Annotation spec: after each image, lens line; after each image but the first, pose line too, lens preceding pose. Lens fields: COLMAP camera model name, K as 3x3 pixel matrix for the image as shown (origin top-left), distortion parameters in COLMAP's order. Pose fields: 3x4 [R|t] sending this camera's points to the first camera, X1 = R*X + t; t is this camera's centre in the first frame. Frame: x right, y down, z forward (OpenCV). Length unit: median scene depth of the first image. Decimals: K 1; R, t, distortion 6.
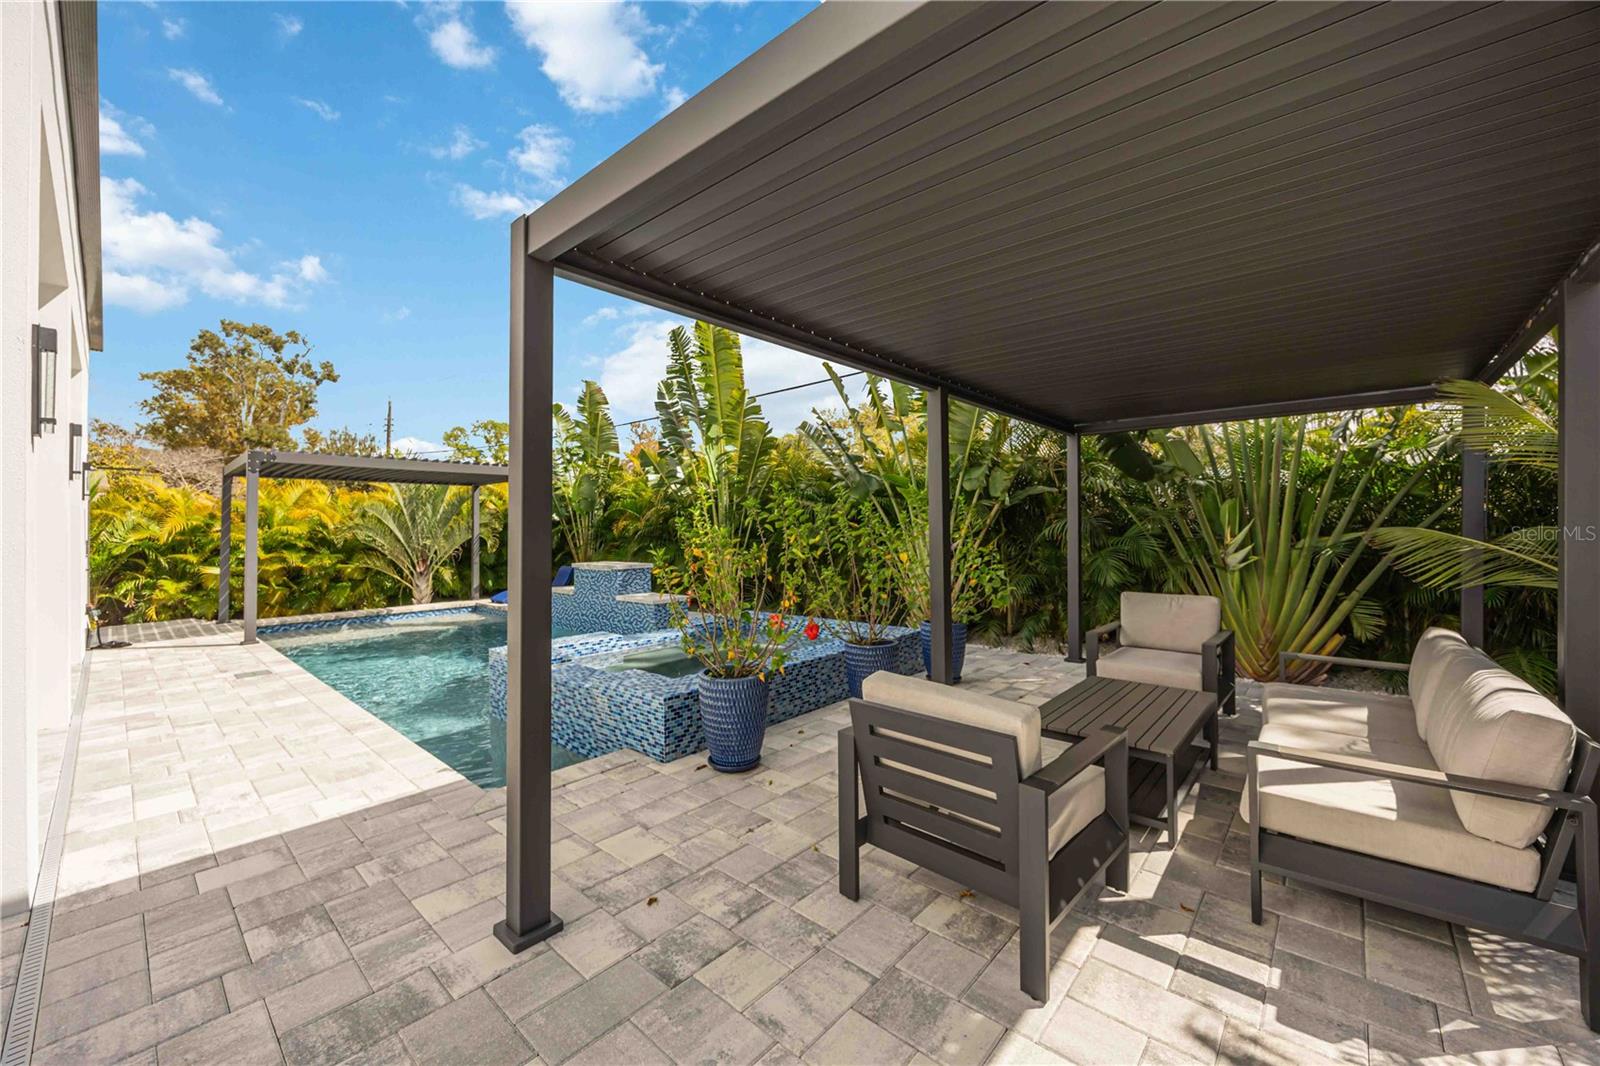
lens RADIAL K [[620.8, 0, 794.2], [0, 620.8, 525.9], [0, 0, 1]] dist [-0.002182, -0.000050]
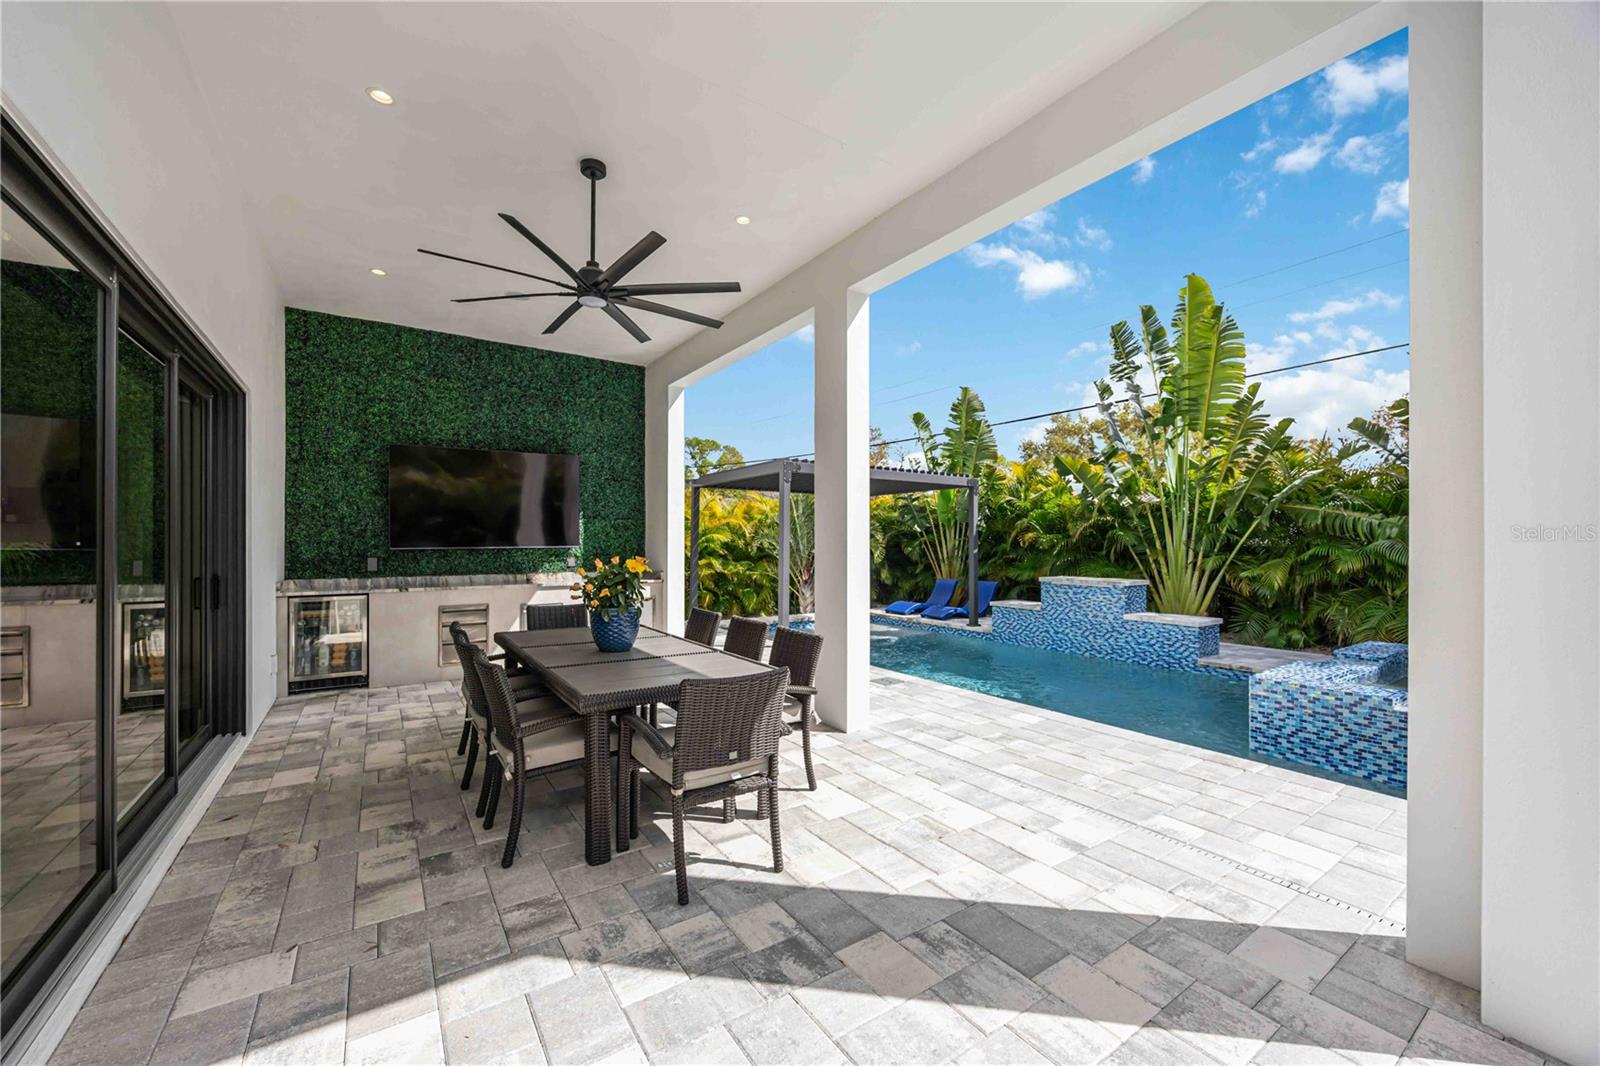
lens RADIAL K [[620.8, 0, 794.1], [0, 620.8, 547.3], [0, 0, 1]] dist [-0.002182, -0.000050]
pose [[0.970796, 0.017347, -0.239280, -0.416962], [-0.014137, 0.999786, 0.015126, 0.004911], [0.239491, -0.011302, 0.970833, -0.005060]]
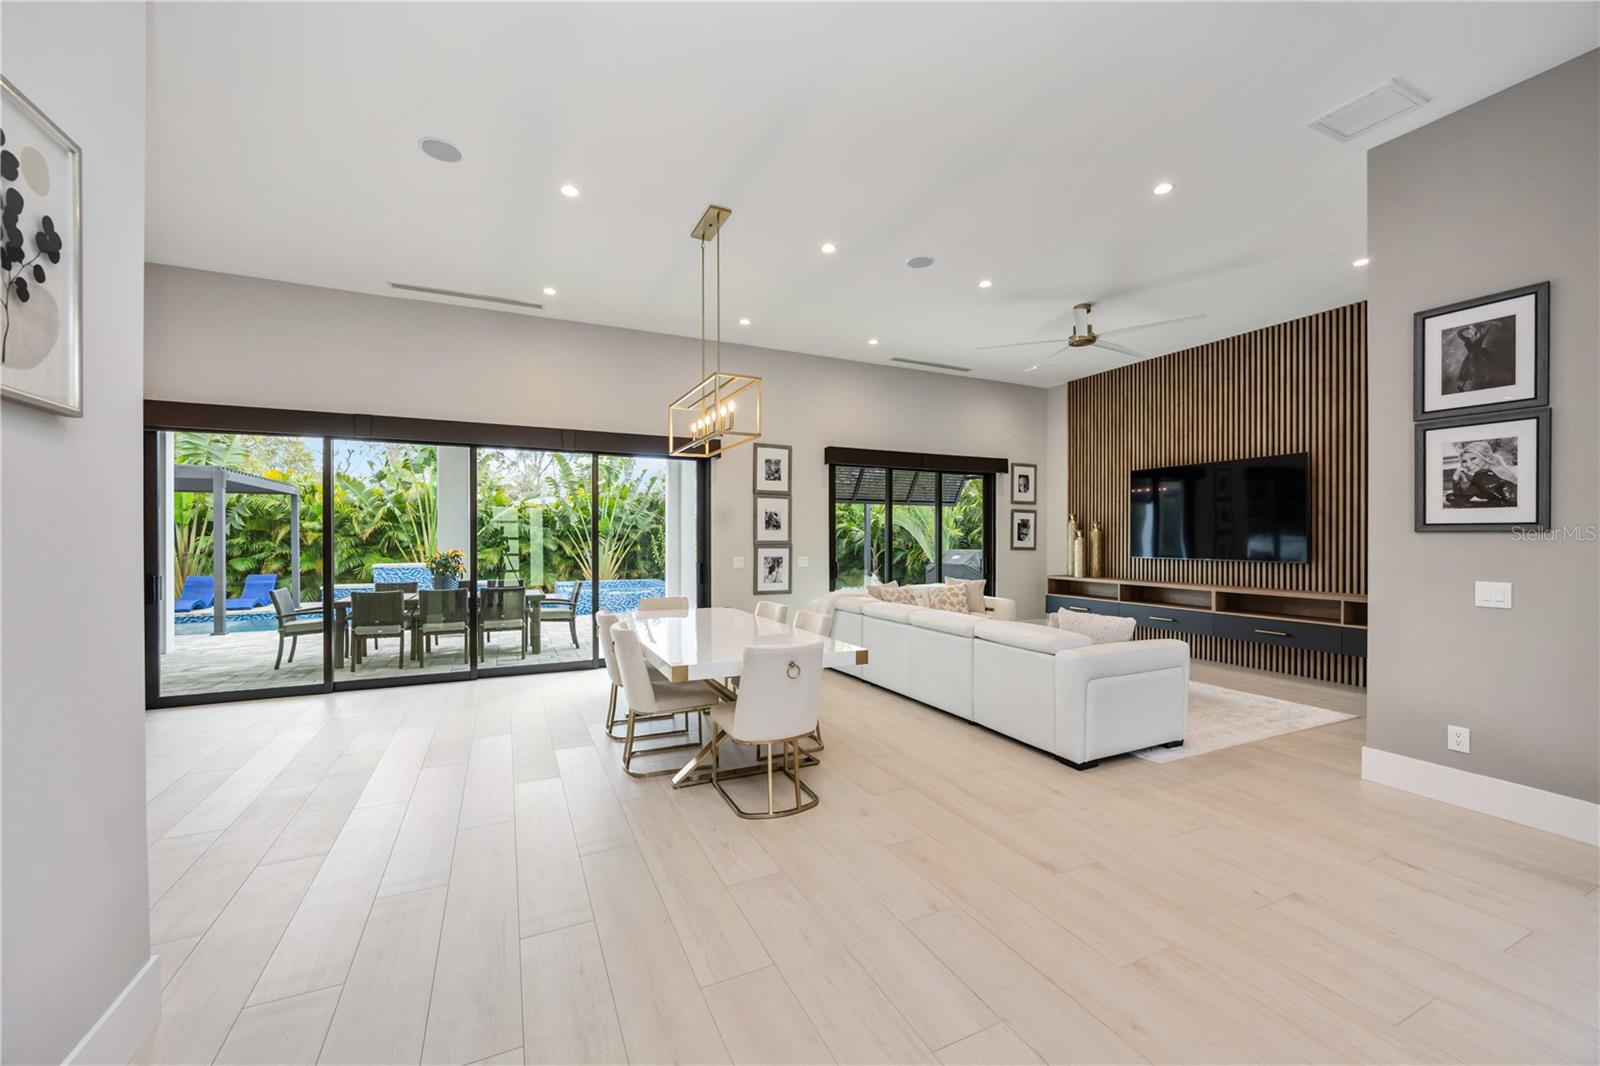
lens RADIAL K [[620.8, 0, 801.0], [0, 620.8, 536.8], [0, 0, 1]] dist [-0.002182, -0.000050]
pose [[0.378783, 0.019812, 0.925273, -1.011223], [-0.016054, 0.999761, -0.014835, 0.004041], [-0.925346, -0.009235, 0.379011, -0.287928]]
